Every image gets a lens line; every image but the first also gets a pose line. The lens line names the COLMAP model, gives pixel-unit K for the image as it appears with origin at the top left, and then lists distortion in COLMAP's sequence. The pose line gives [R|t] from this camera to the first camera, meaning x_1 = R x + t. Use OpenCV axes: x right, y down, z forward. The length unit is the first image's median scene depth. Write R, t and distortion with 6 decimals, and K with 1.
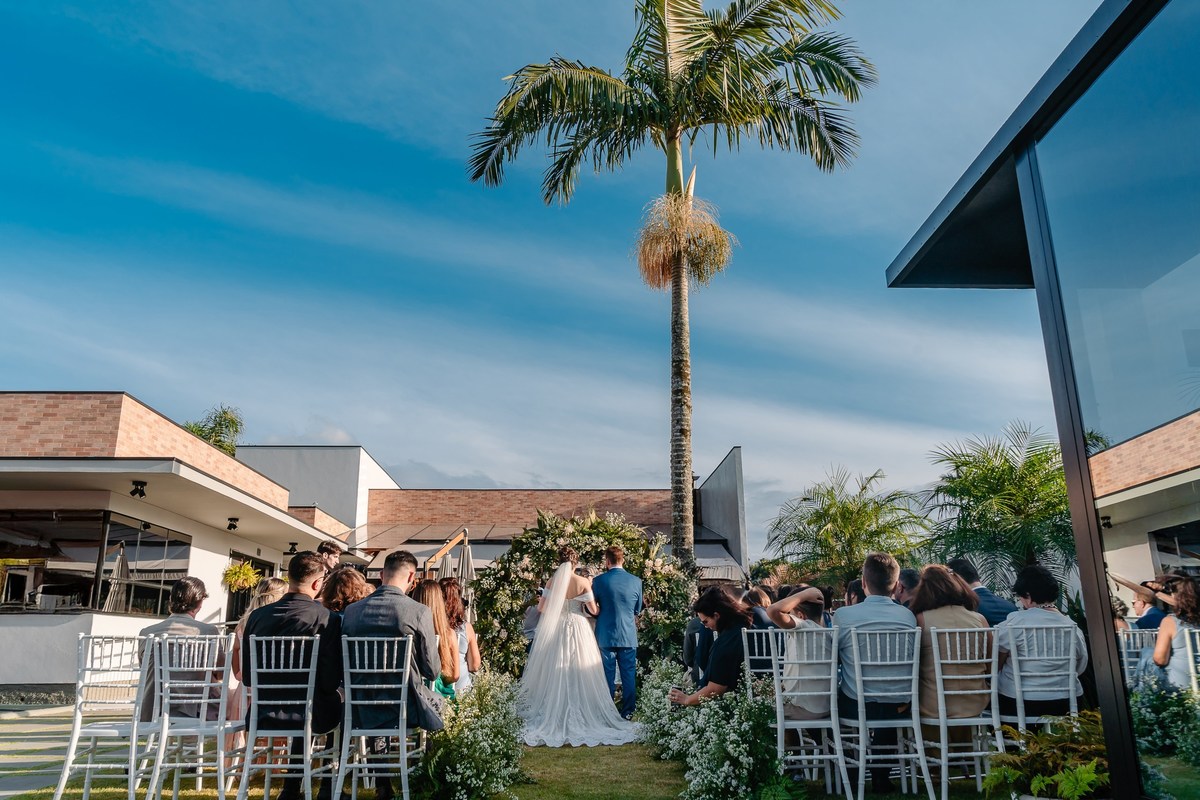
lens RADIAL K [[799.7, 0, 600.0], [0, 799.7, 400.0], [0, 0, 1]] dist [-0.011981, -0.003676]
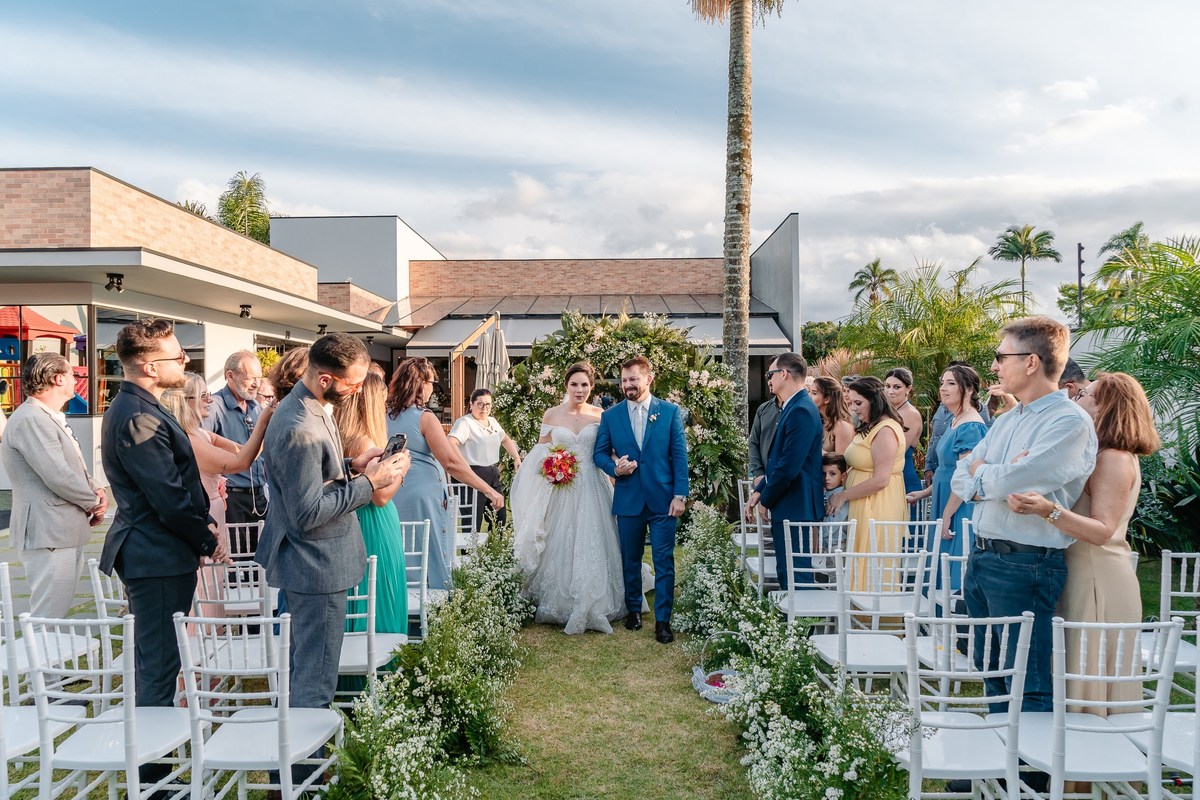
lens RADIAL K [[799.7, 0, 600.0], [0, 799.7, 400.0], [0, 0, 1]] dist [-0.011981, -0.003676]
pose [[0.998253, 0.001407, -0.059066, 0.008222], [0.015610, 0.957913, 0.286633, -0.006675], [0.056983, -0.287054, 0.956218, 0.132985]]
